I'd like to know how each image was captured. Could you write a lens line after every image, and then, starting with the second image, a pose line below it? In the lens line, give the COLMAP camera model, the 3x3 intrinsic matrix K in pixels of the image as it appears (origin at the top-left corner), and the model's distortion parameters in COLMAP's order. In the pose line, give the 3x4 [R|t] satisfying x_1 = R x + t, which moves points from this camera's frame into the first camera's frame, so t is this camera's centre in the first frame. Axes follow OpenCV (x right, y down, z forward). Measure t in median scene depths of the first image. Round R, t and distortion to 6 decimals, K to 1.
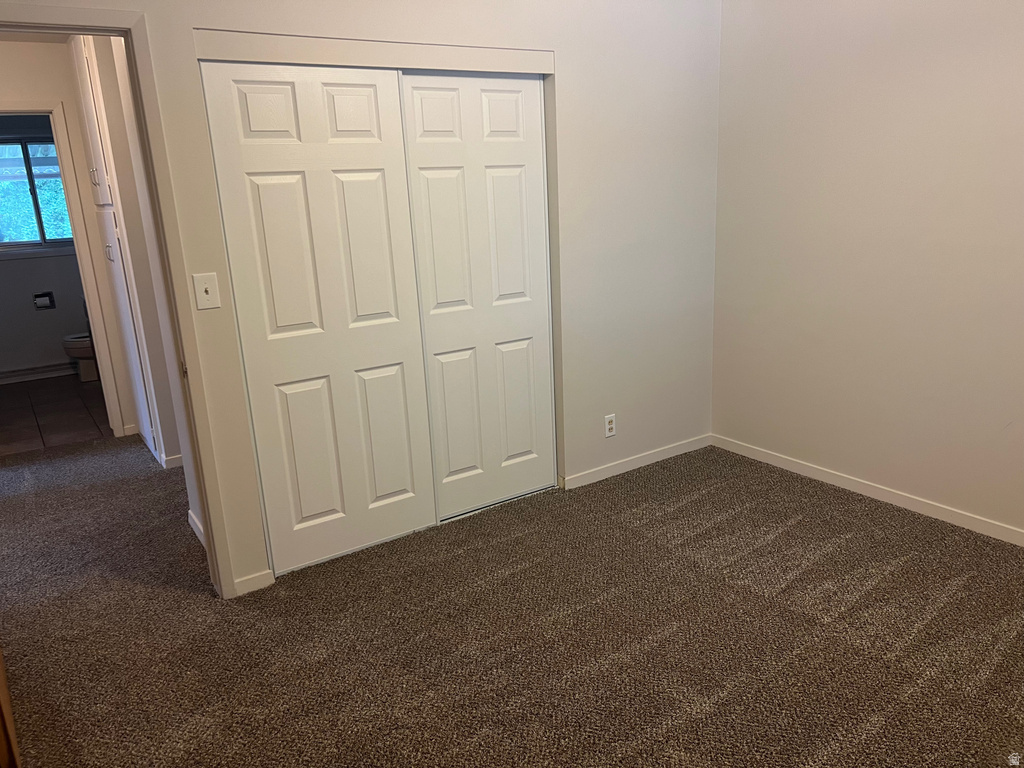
lens RADIAL K [[780.3, 0, 512.0], [0, 780.3, 384.0], [0, 0, 1]] dist [0.005136, -0.002292]
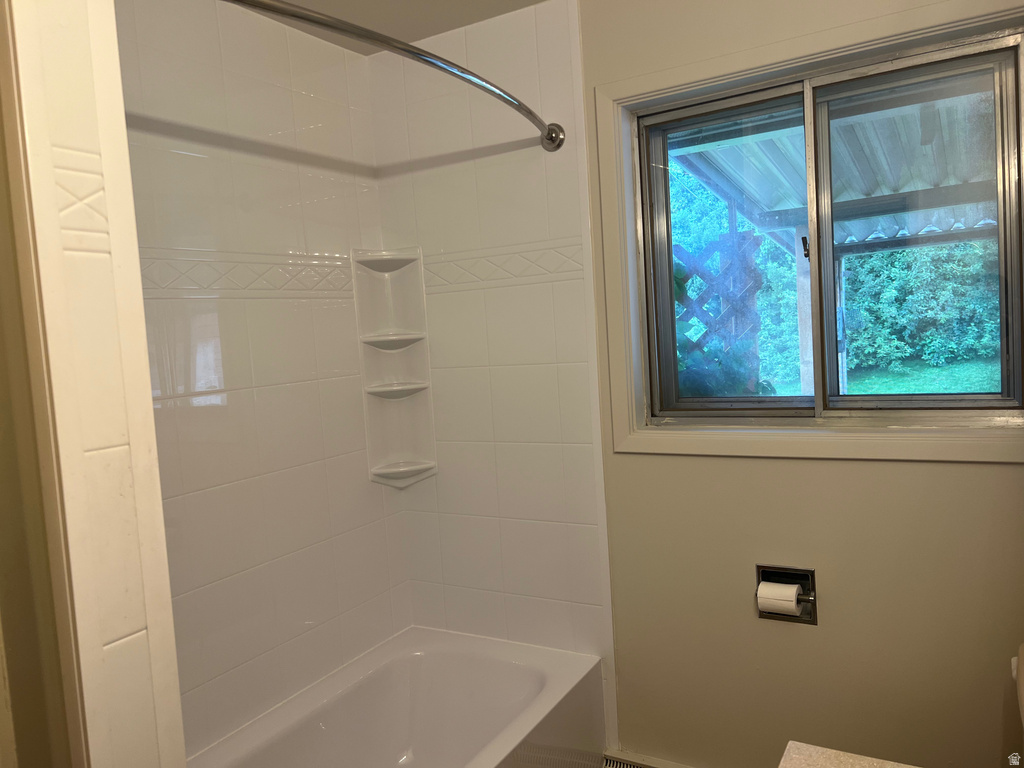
lens RADIAL K [[780.3, 0, 512.0], [0, 780.3, 384.0], [0, 0, 1]] dist [0.005136, -0.002292]
pose [[0.428899, 0.075218, -0.900215, -0.377368], [-0.175567, 0.984466, -0.001389, -0.167874], [0.886127, 0.158644, 0.435443, 0.761758]]
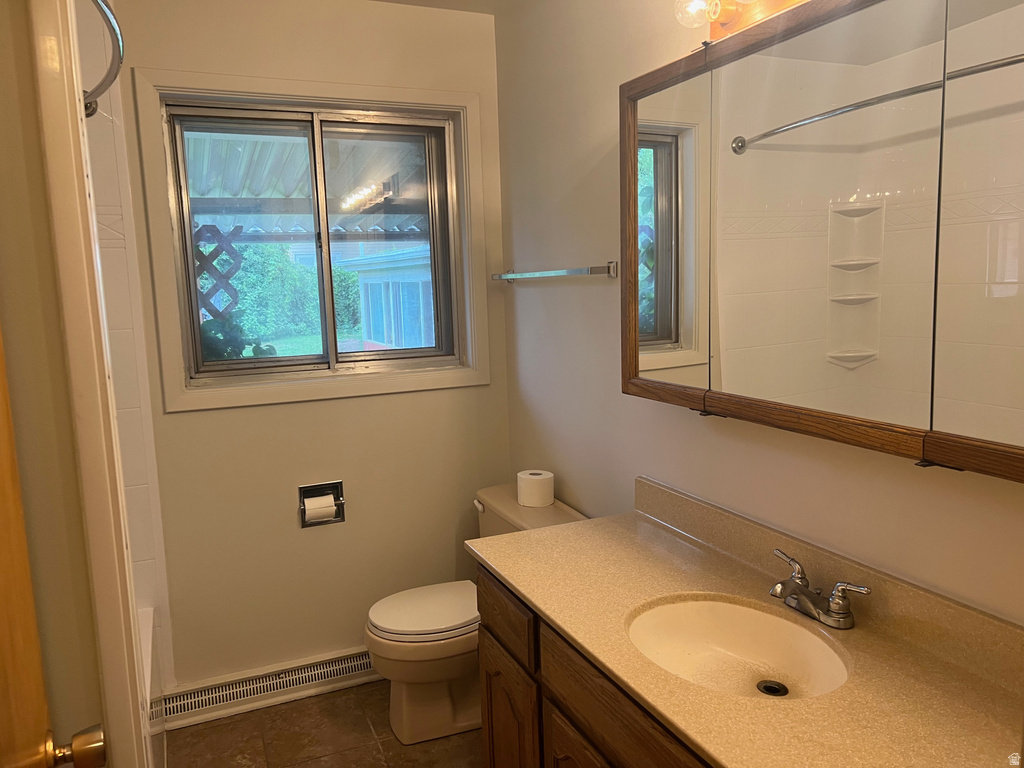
lens RADIAL K [[764.7, 0, 512.0], [0, 764.7, 384.0], [0, 0, 1]] dist [-0.001217, -0.002524]
pose [[0.984857, 0.036516, -0.169480, -0.439794], [-0.055020, 0.992864, -0.105801, -0.131519], [0.164408, 0.113523, 0.979838, 0.627316]]
